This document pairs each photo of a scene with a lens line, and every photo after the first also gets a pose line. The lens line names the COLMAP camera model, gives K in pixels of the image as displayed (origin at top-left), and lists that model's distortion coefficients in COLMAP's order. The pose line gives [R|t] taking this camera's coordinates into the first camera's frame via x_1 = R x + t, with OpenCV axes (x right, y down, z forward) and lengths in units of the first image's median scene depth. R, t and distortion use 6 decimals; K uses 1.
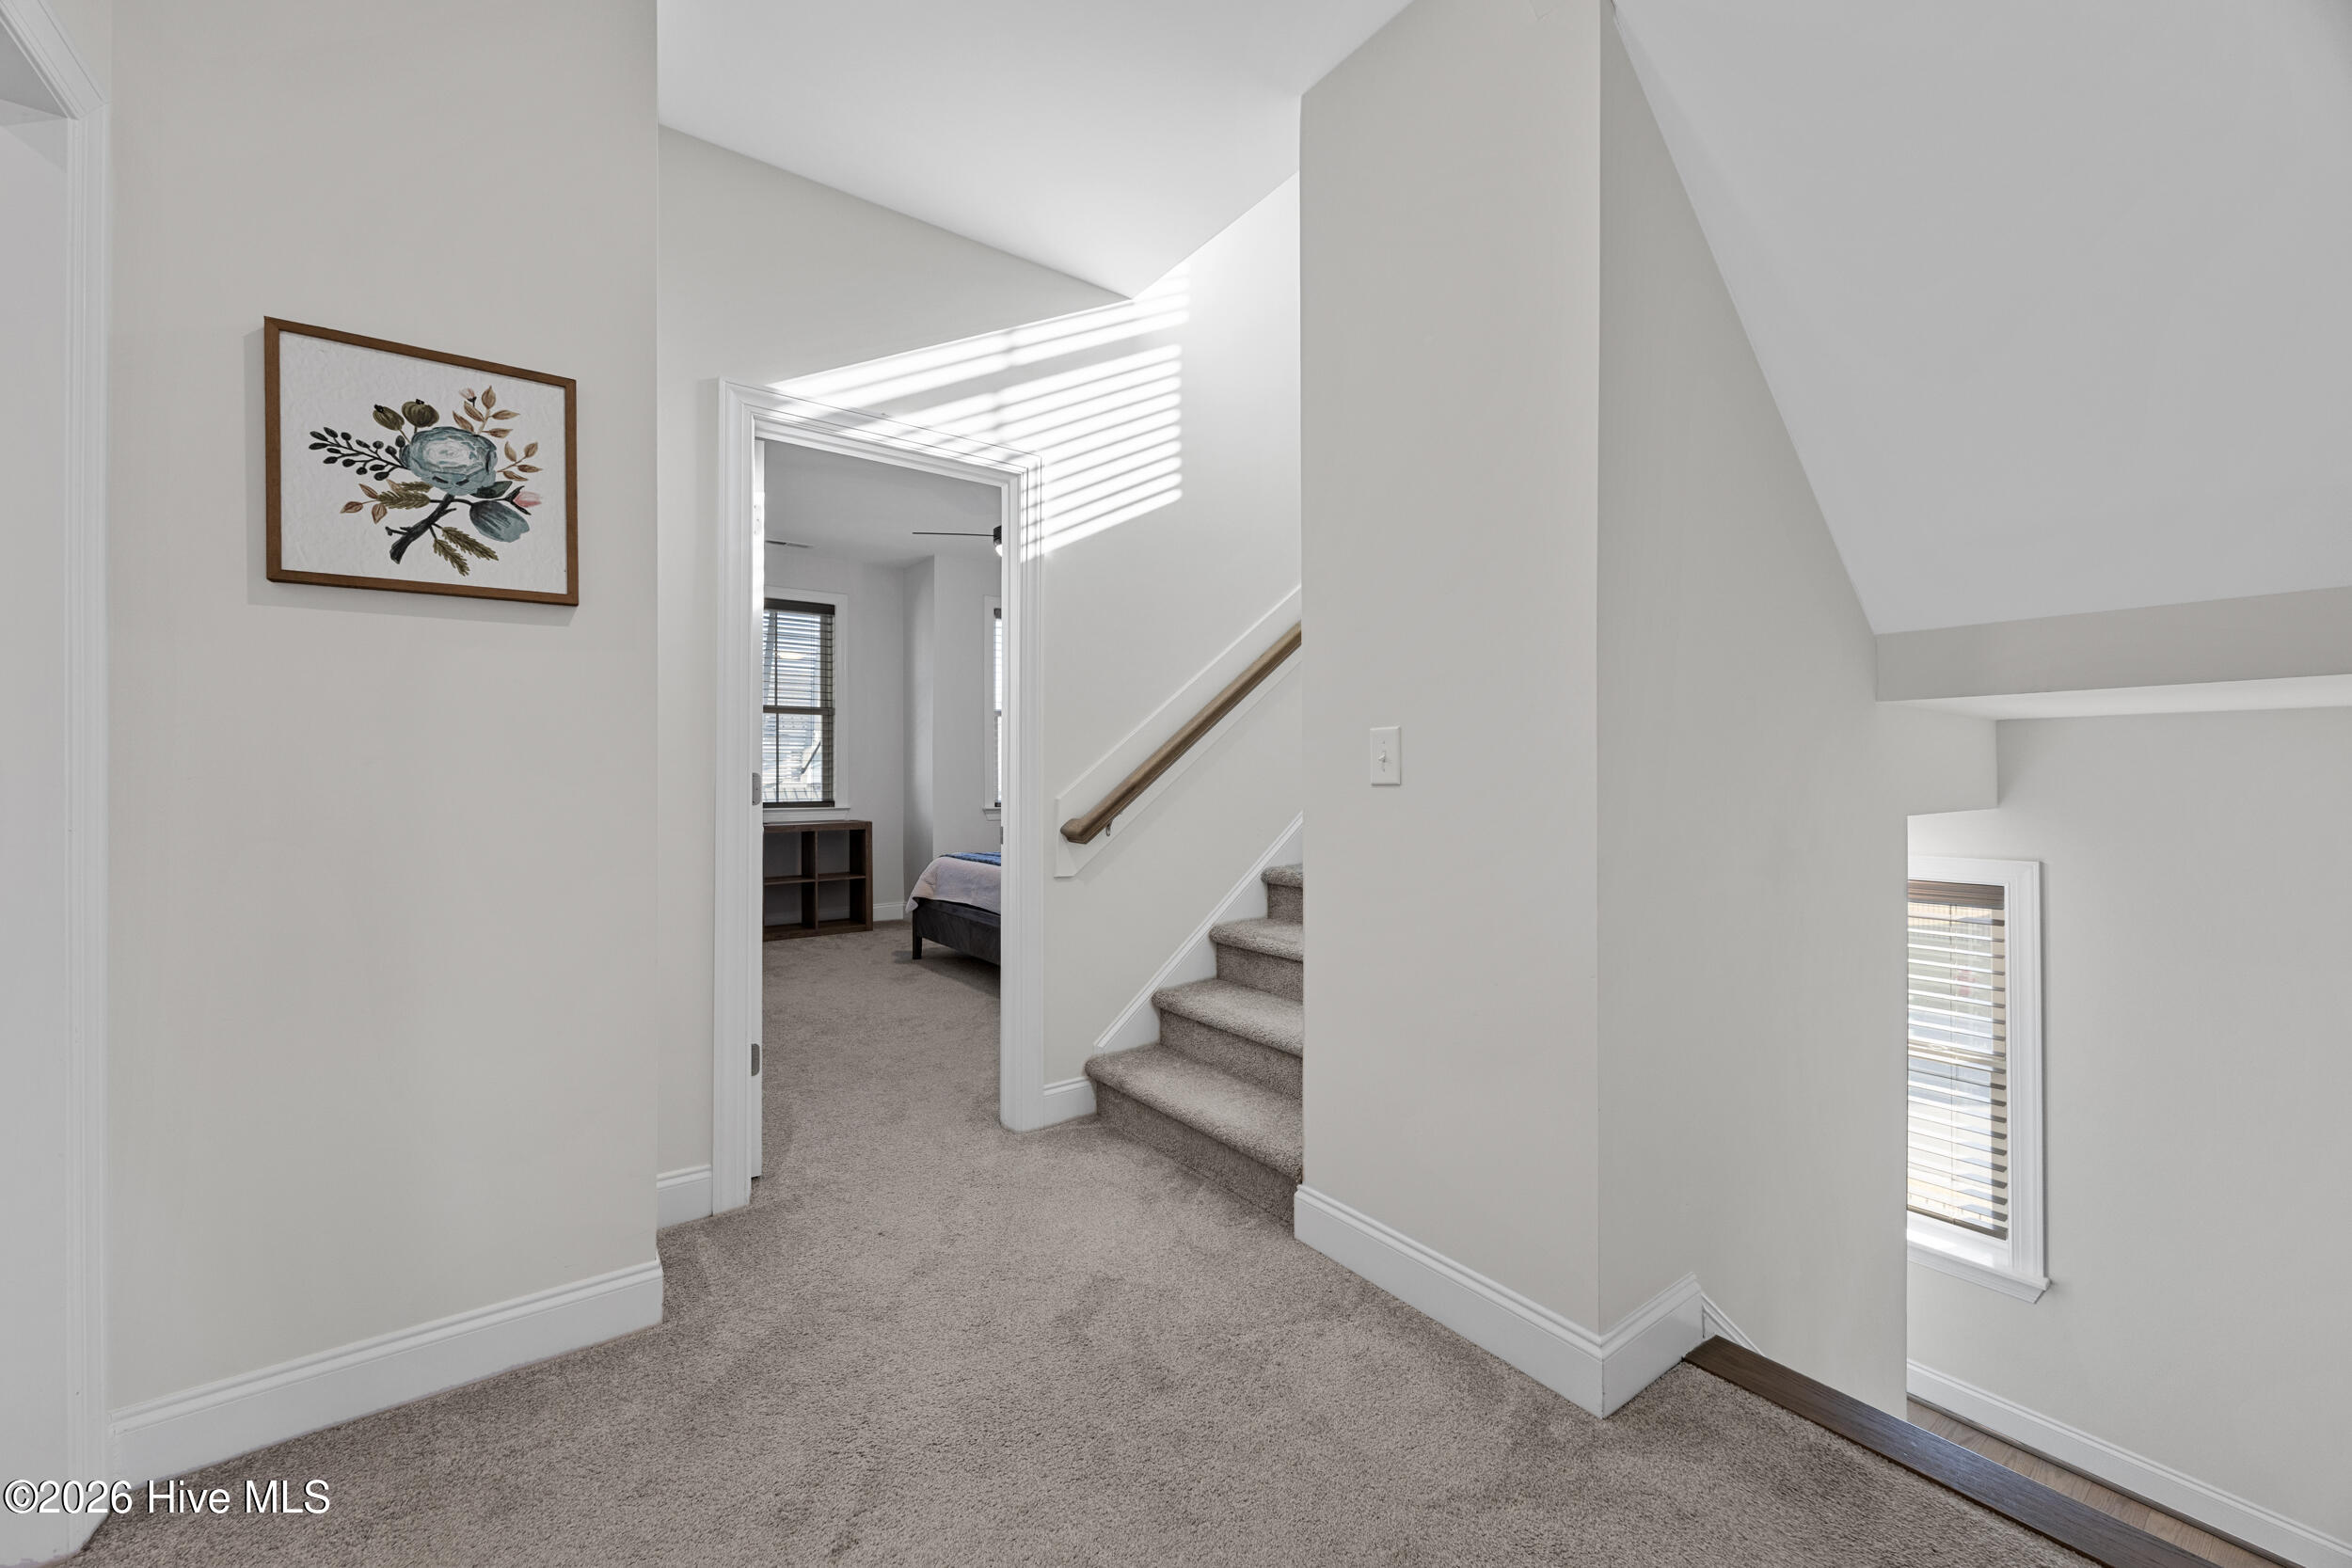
lens RADIAL K [[896.3, 0, 1171.3], [0, 896.3, 775.2], [0, 0, 1]] dist [0.013026, -0.000131]
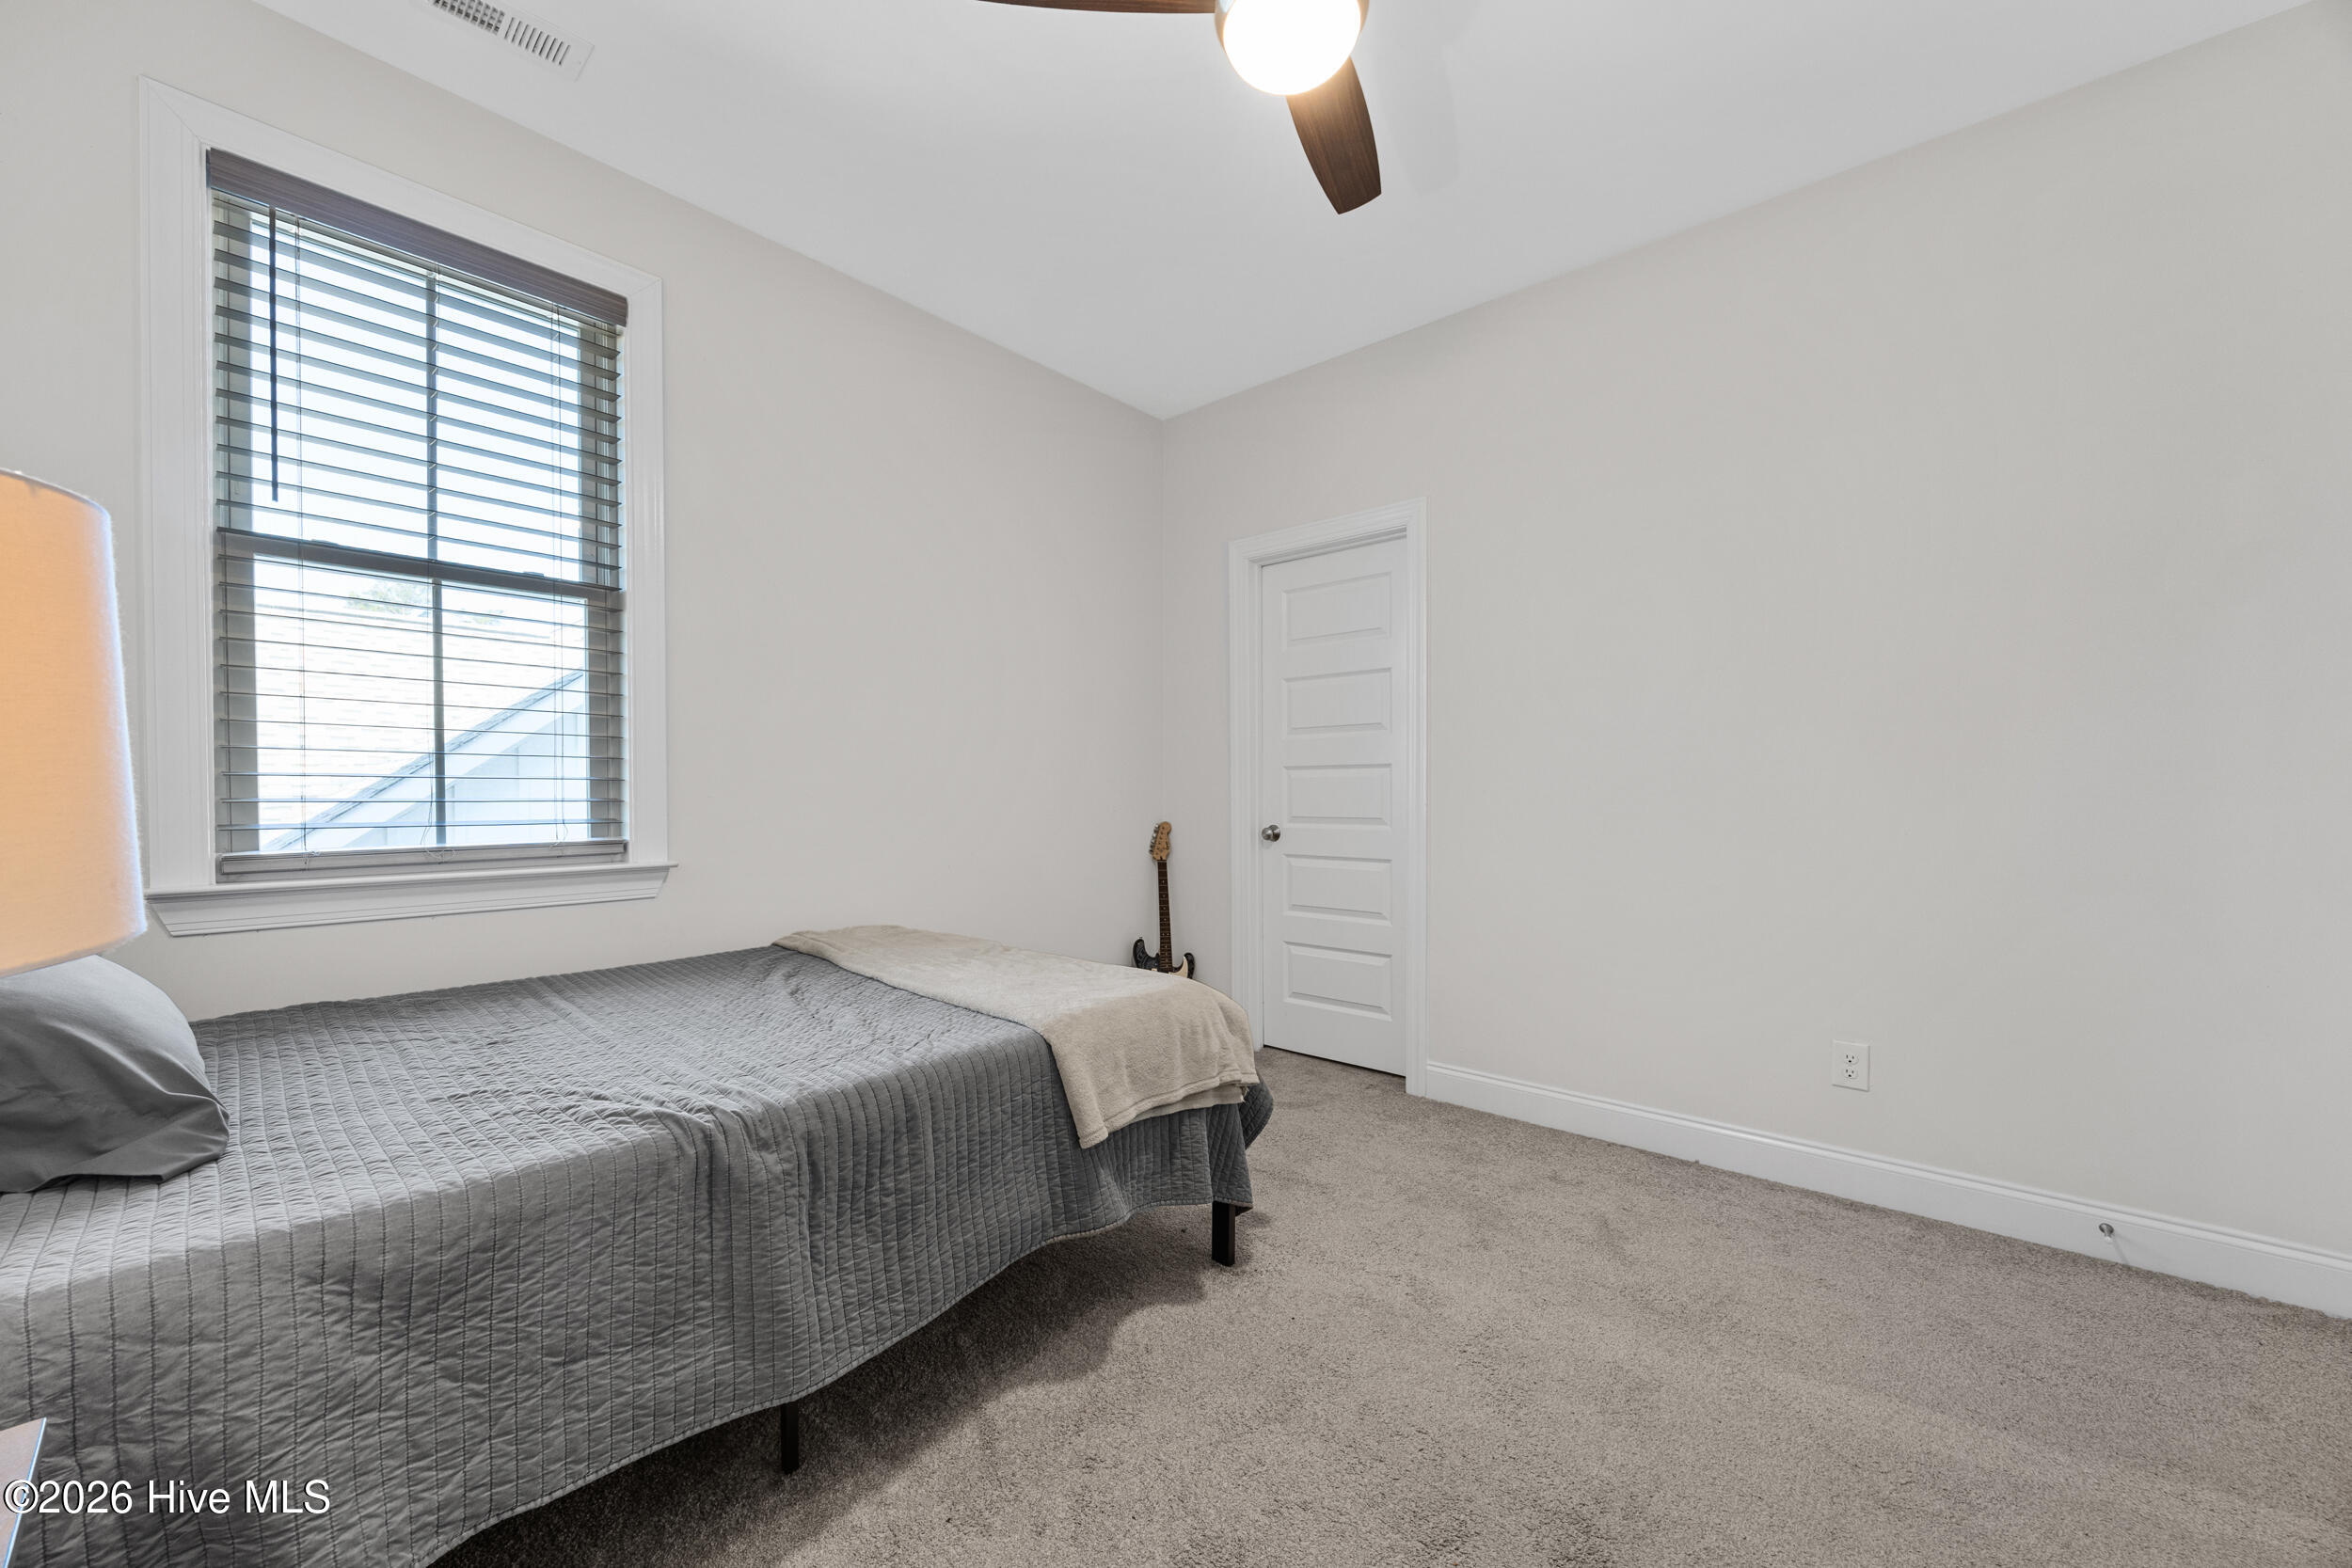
lens RADIAL K [[896.3, 0, 1165.5], [0, 896.3, 794.1], [0, 0, 1]] dist [0.013026, -0.000131]
pose [[0.979612, -0.007544, 0.200758, -0.235266], [0.010872, 0.999821, -0.015478, 0.017336], [-0.200605, 0.017345, 0.979519, 0.603245]]
